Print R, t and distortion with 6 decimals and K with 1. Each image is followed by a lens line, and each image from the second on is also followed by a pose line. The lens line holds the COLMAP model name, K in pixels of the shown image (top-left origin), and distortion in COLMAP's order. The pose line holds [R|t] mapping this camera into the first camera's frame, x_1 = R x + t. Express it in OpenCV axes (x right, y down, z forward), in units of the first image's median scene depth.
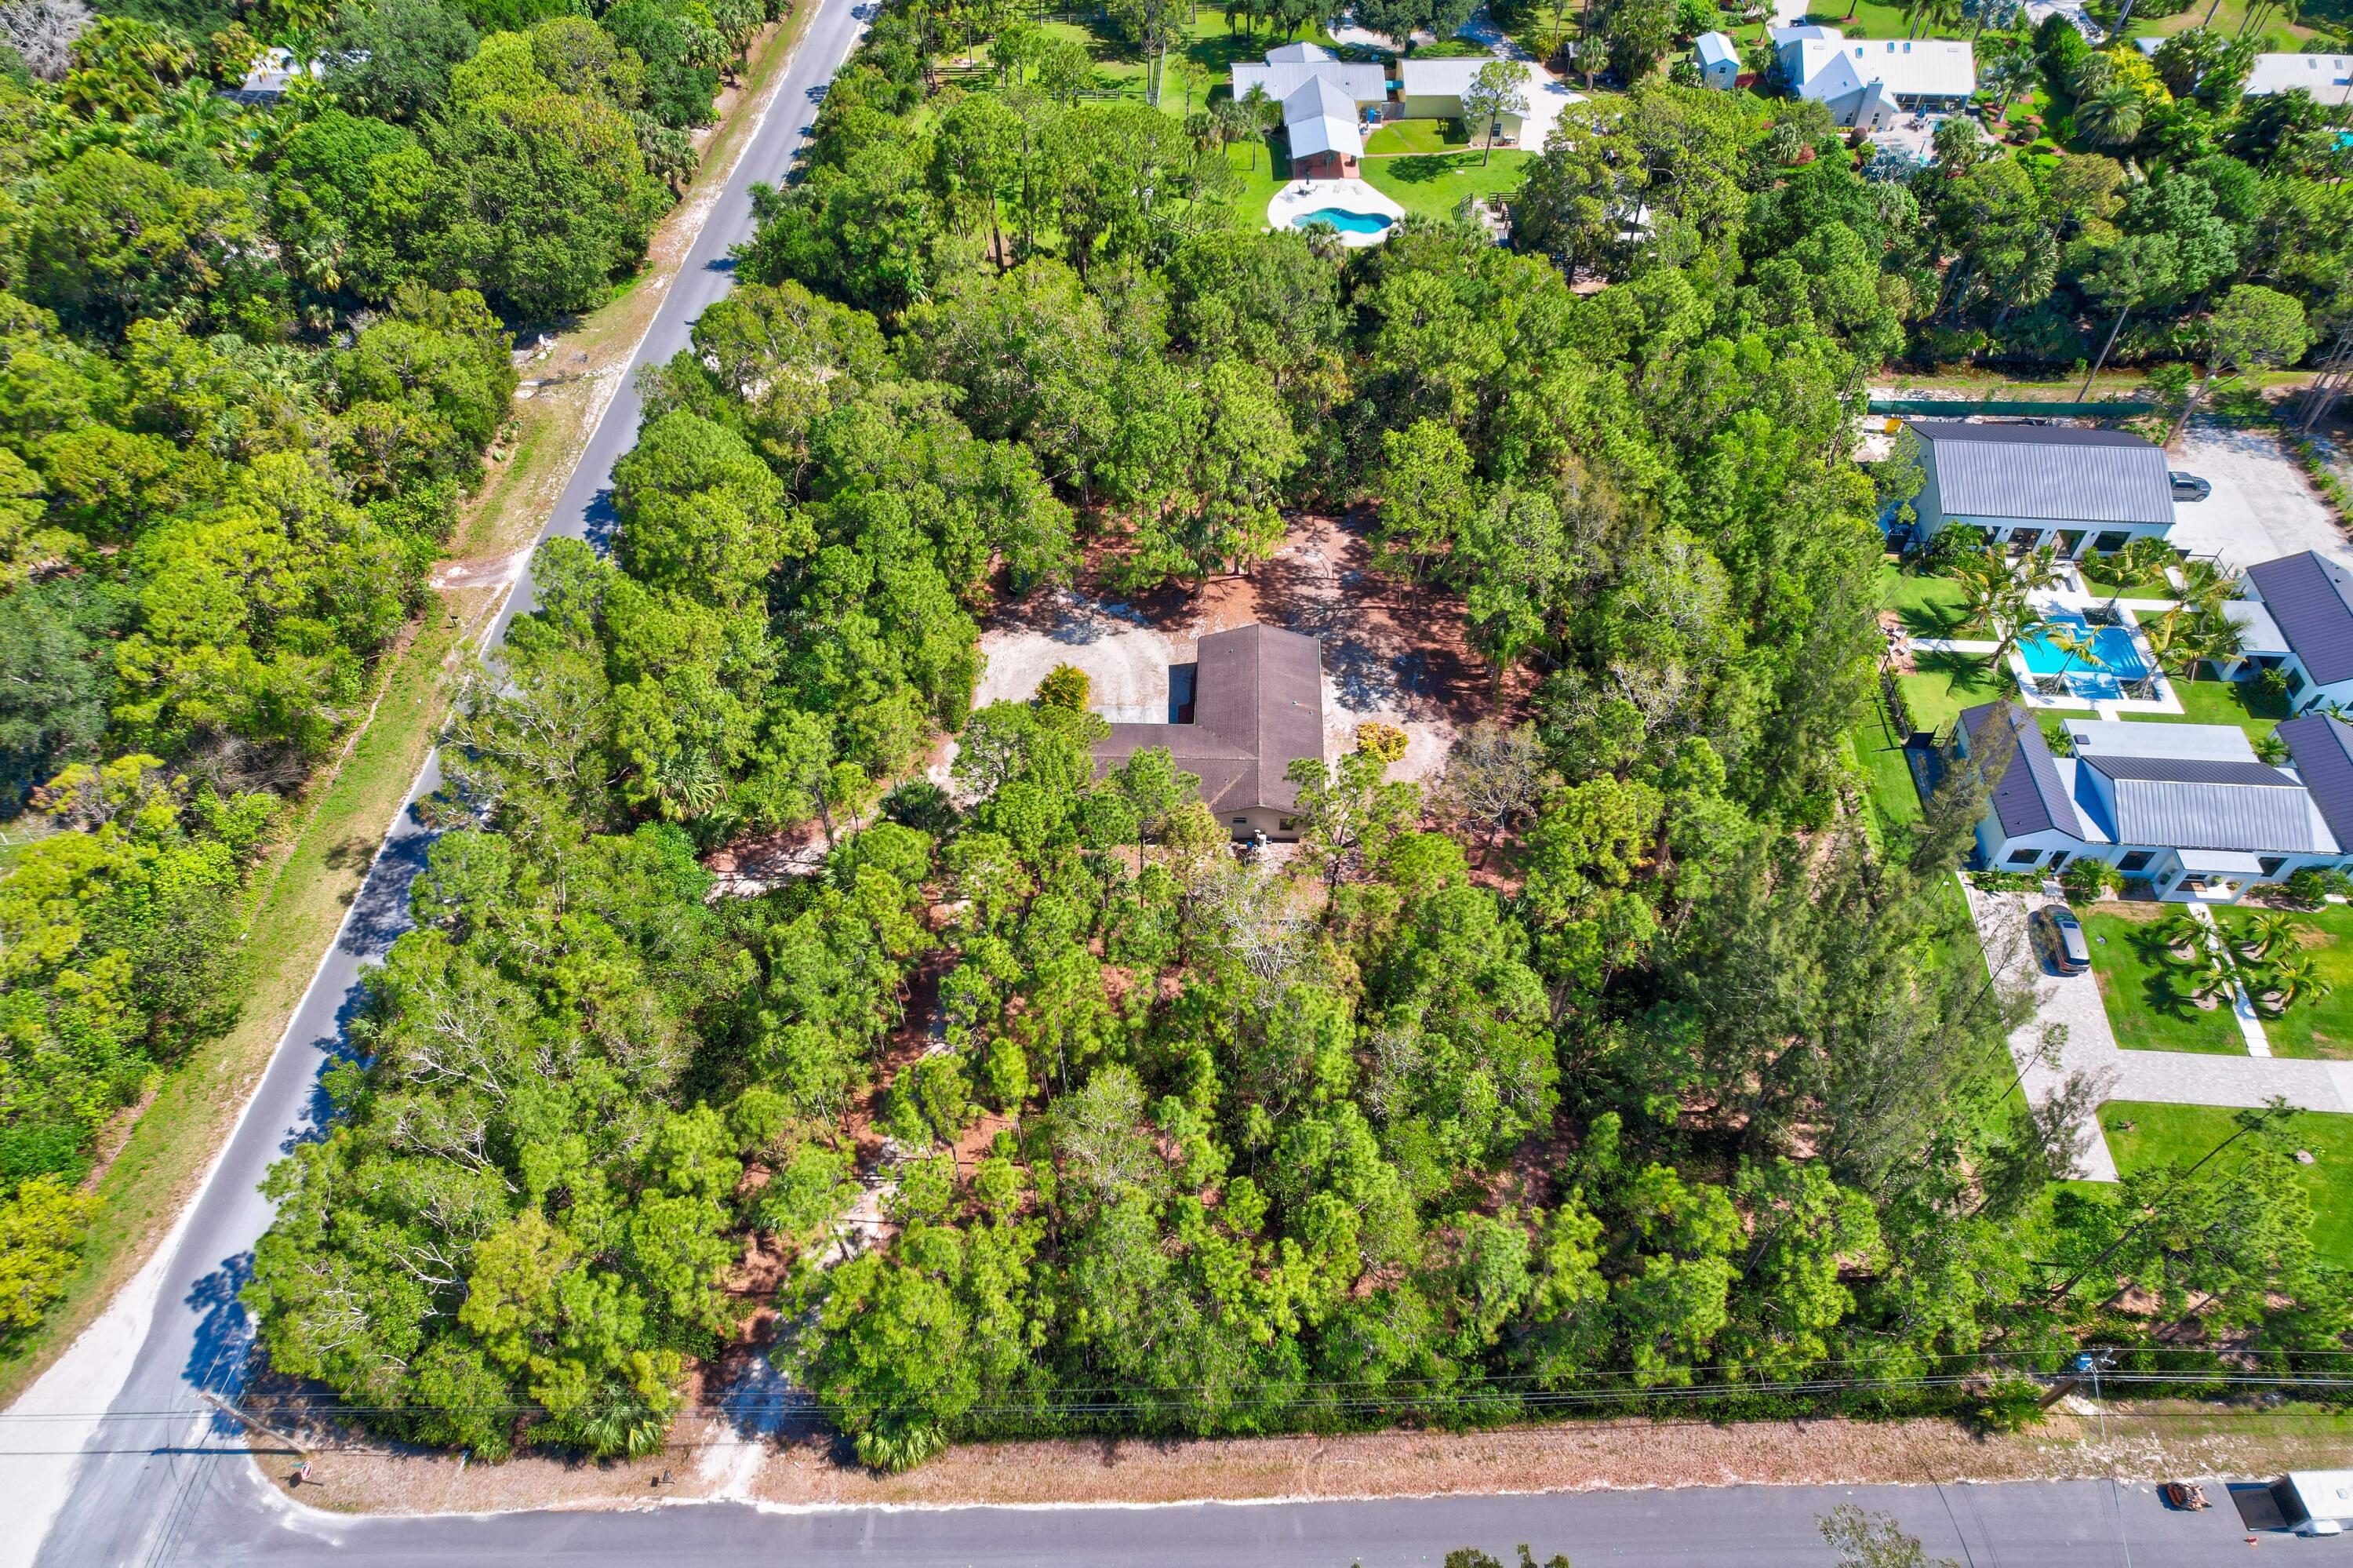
lens RADIAL K [[1508.6, 0, 1170.1], [0, 1508.6, 798.3], [0, 0, 1]] dist [-0.050061, 0.037989]
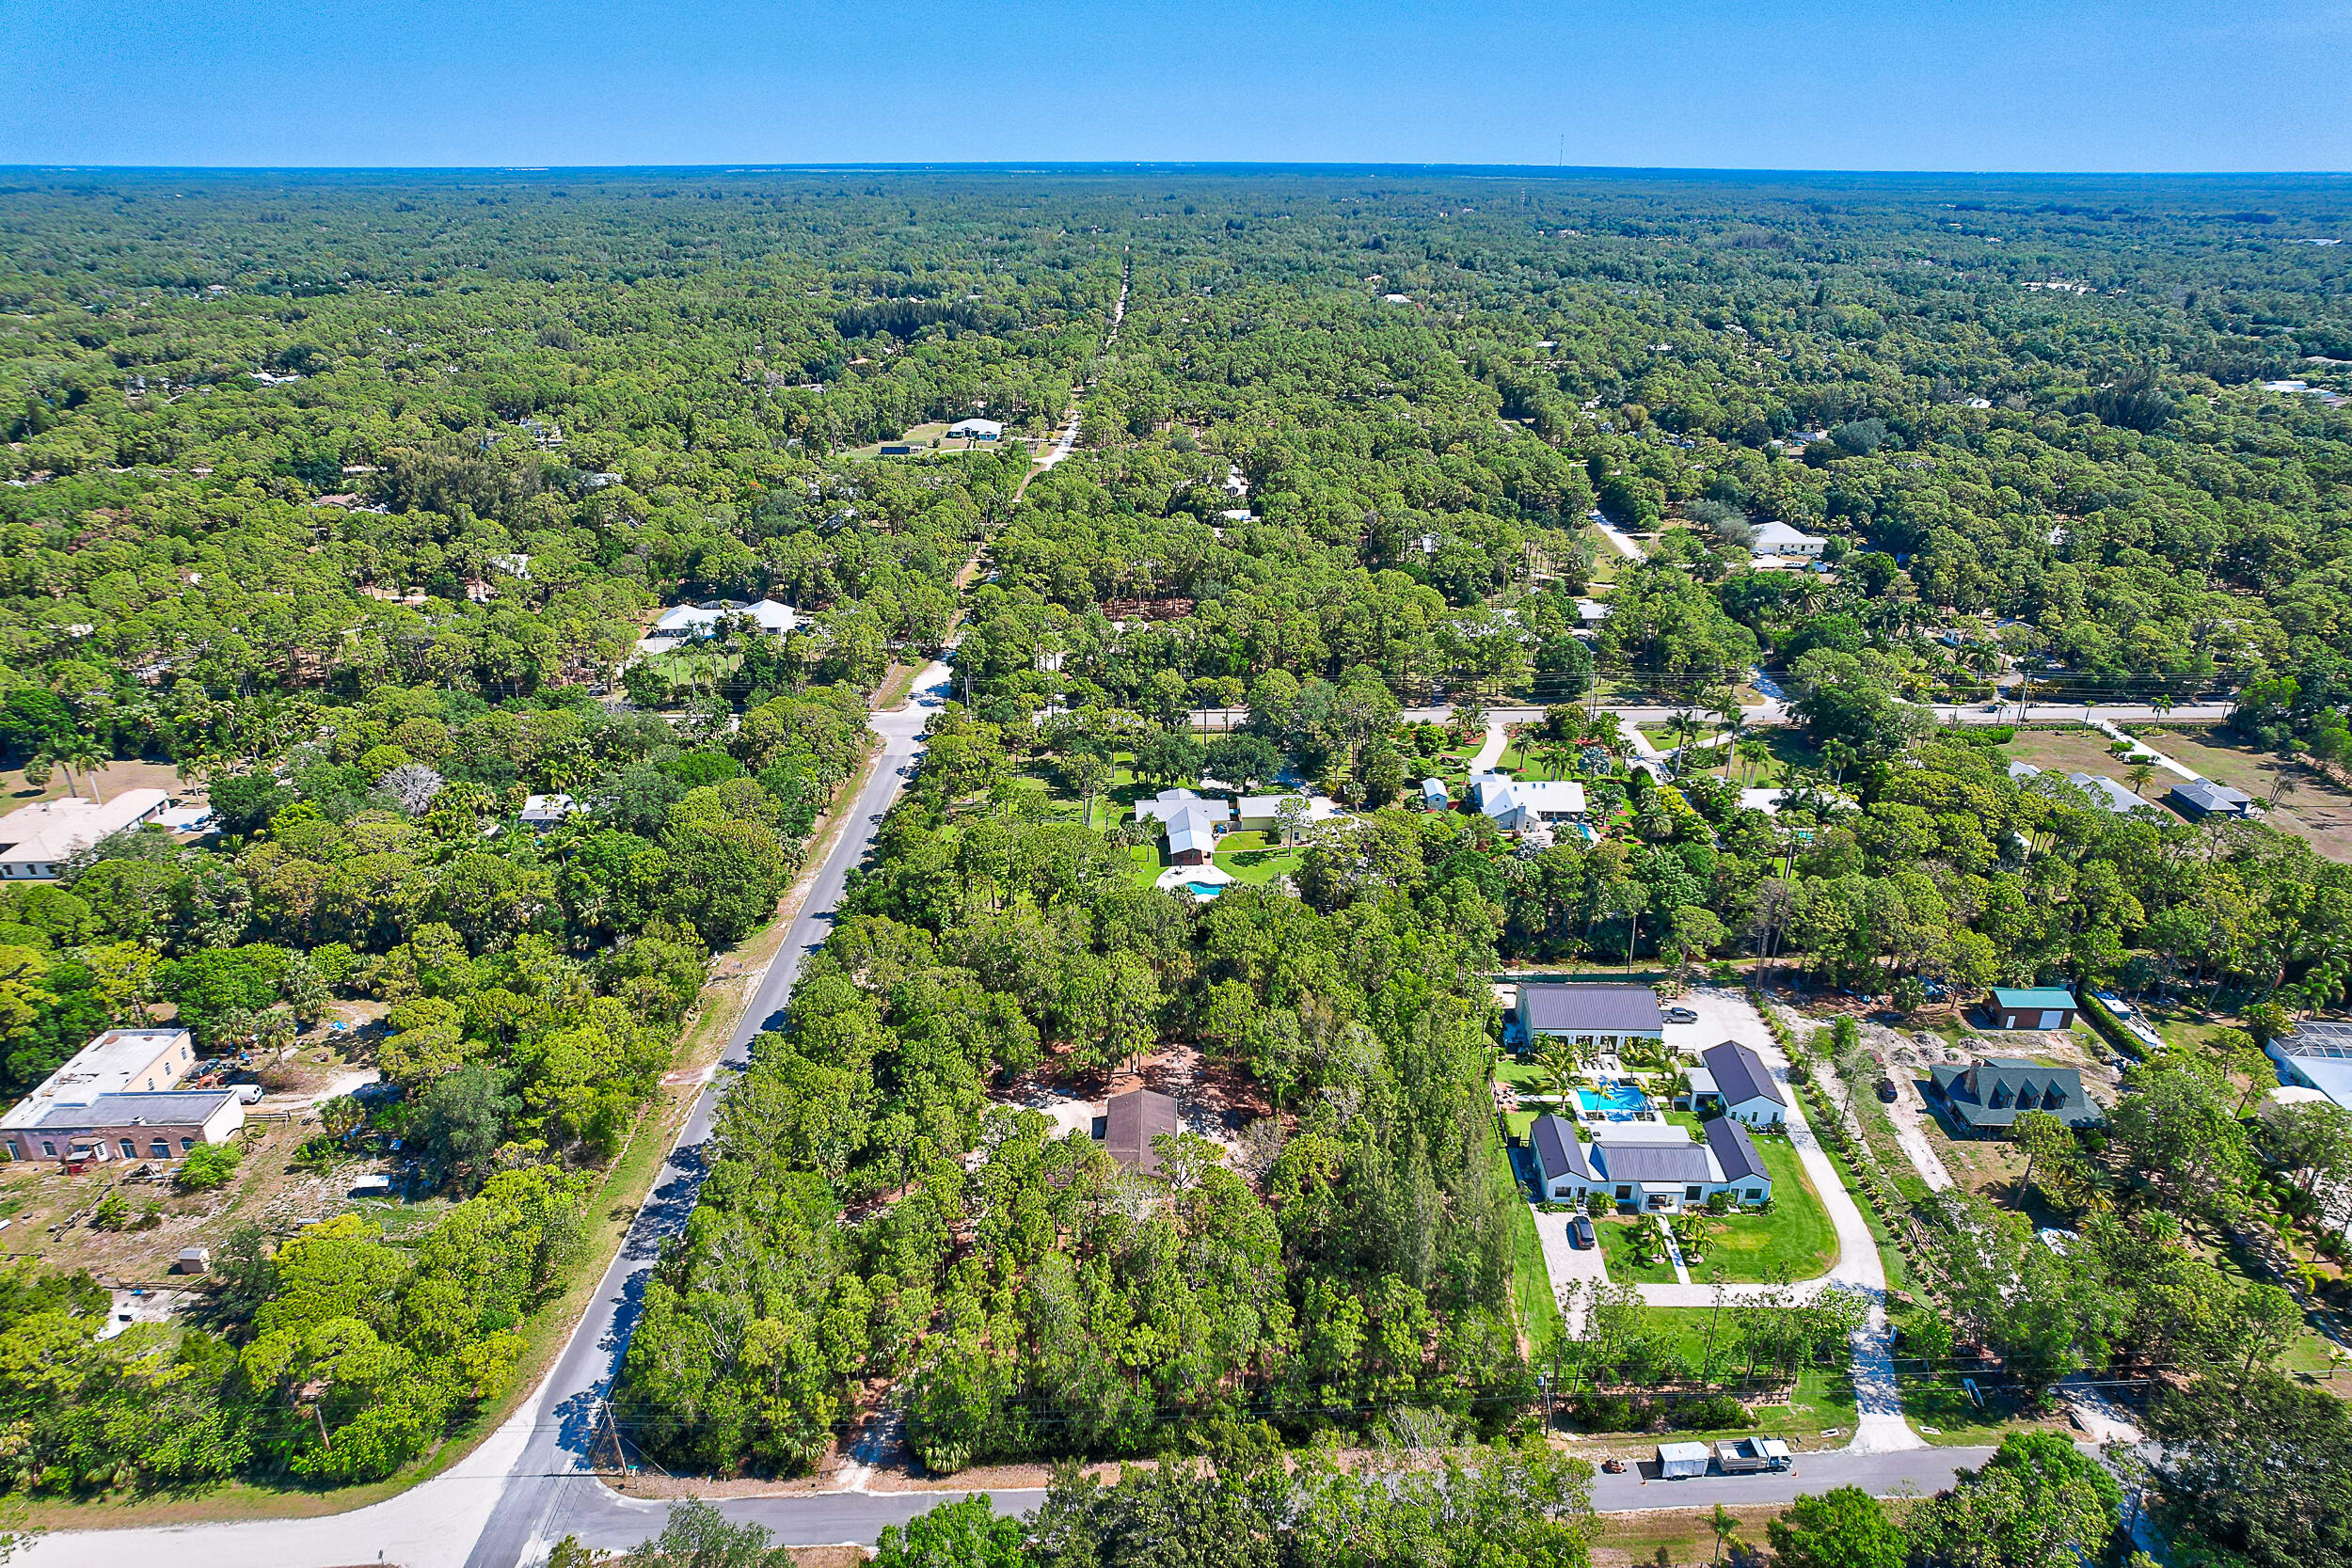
lens RADIAL K [[1507.8, 0, 1181.7], [0, 1507.8, 788.9], [0, 0, 1]] dist [-0.050061, 0.037989]
pose [[0.998930, -0.008269, 0.045508, 0.025718], [0.027593, 0.896166, -0.442860, 0.329412], [-0.037121, 0.443642, 0.895435, -0.698237]]
